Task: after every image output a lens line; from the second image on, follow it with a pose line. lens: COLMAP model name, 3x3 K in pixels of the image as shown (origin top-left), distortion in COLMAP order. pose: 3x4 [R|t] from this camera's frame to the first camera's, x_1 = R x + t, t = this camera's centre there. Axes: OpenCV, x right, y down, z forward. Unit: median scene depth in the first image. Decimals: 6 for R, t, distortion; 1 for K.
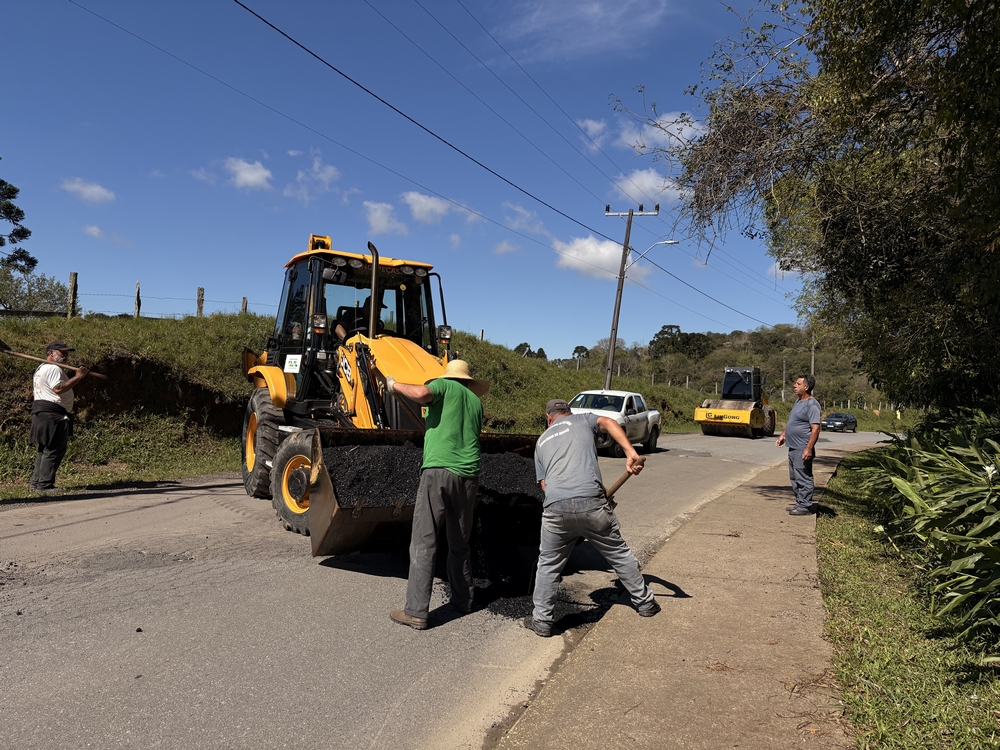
lens RADIAL K [[760.3, 0, 479.5], [0, 760.3, 368.5], [0, 0, 1]] dist [0.012267, 0.001755]
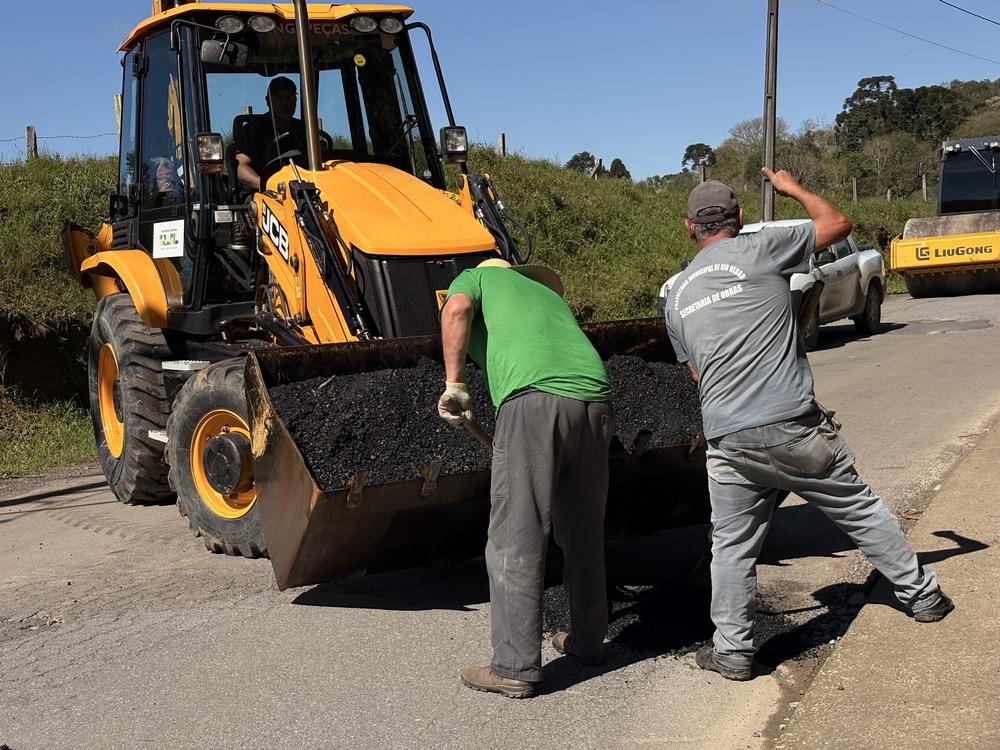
lens RADIAL K [[1503.8, 0, 469.0], [0, 1503.8, 398.4], [0, 0, 1]] dist [0.164261, -0.575816]
pose [[0.991926, -0.122303, -0.033529, -0.023512], [0.125412, 0.985268, 0.116271, 0.005748], [0.018815, -0.119537, 0.992651, -0.017912]]
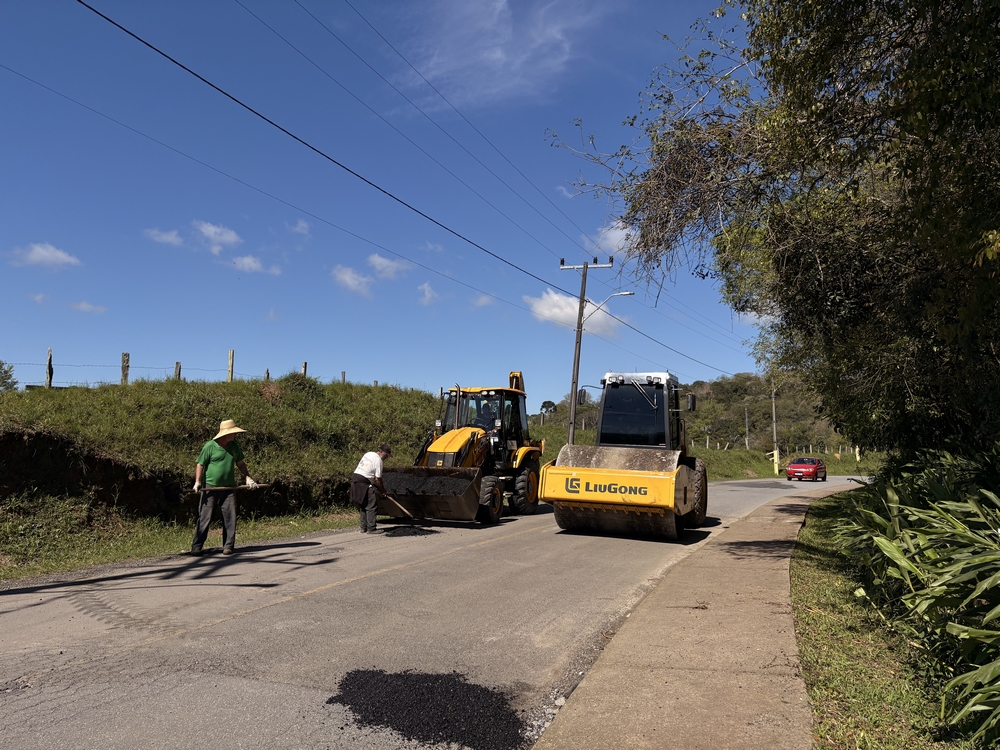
lens RADIAL K [[759.5, 0, 500.0], [0, 759.5, 375.0], [0, 0, 1]] dist [0.011891, 0.000253]
pose [[0.996961, -0.035072, 0.069565, 0.043740], [0.039753, 0.996955, -0.067090, 0.000723], [-0.067000, 0.069652, 0.995319, 0.105571]]
